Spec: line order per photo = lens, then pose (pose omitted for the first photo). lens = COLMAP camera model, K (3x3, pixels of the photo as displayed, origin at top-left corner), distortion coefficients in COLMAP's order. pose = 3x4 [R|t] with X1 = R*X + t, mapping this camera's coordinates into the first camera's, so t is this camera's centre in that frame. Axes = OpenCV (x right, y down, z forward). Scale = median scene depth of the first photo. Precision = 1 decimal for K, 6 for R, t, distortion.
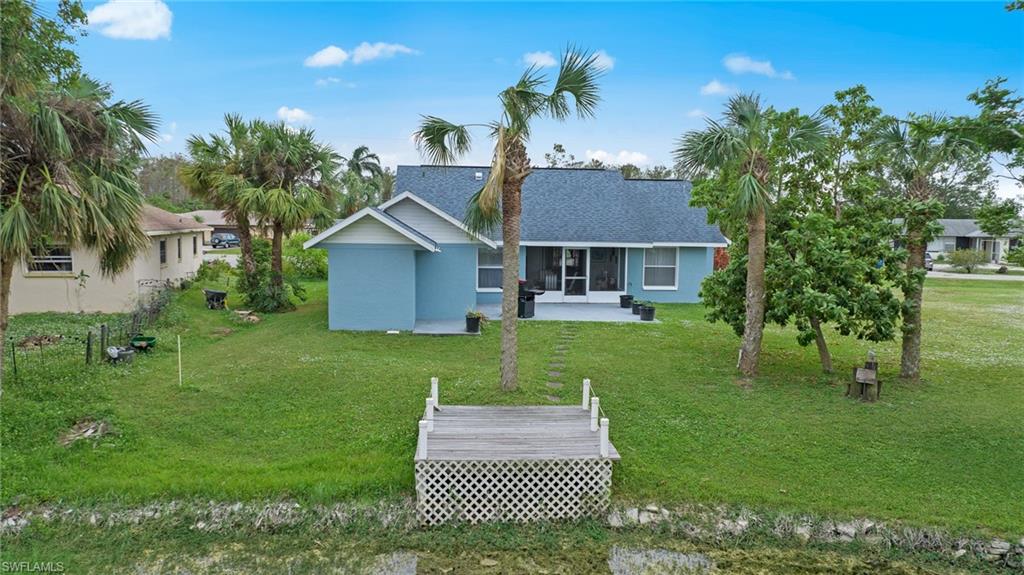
lens RADIAL K [[718.8, 0, 512.0], [0, 718.8, 287.5], [0, 0, 1]] dist [-0.042359, 0.006329]
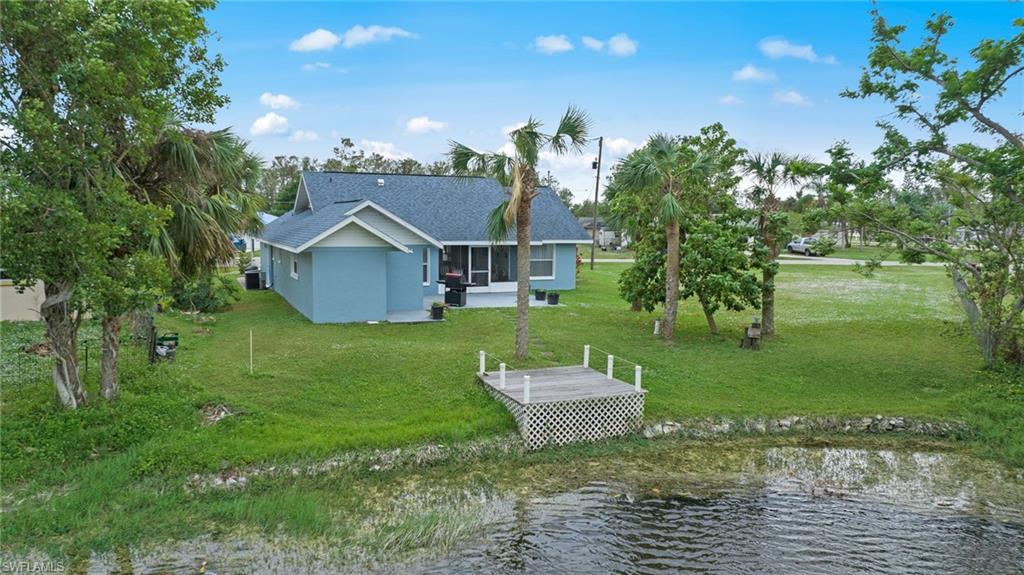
lens RADIAL K [[718.8, 0, 512.0], [0, 718.8, 287.5], [0, 0, 1]] dist [-0.042359, 0.006329]
pose [[0.948021, -0.034152, 0.316370, -0.585234], [0.030678, 0.999402, 0.015955, -0.011268], [-0.316726, -0.005420, 0.948502, -0.324301]]
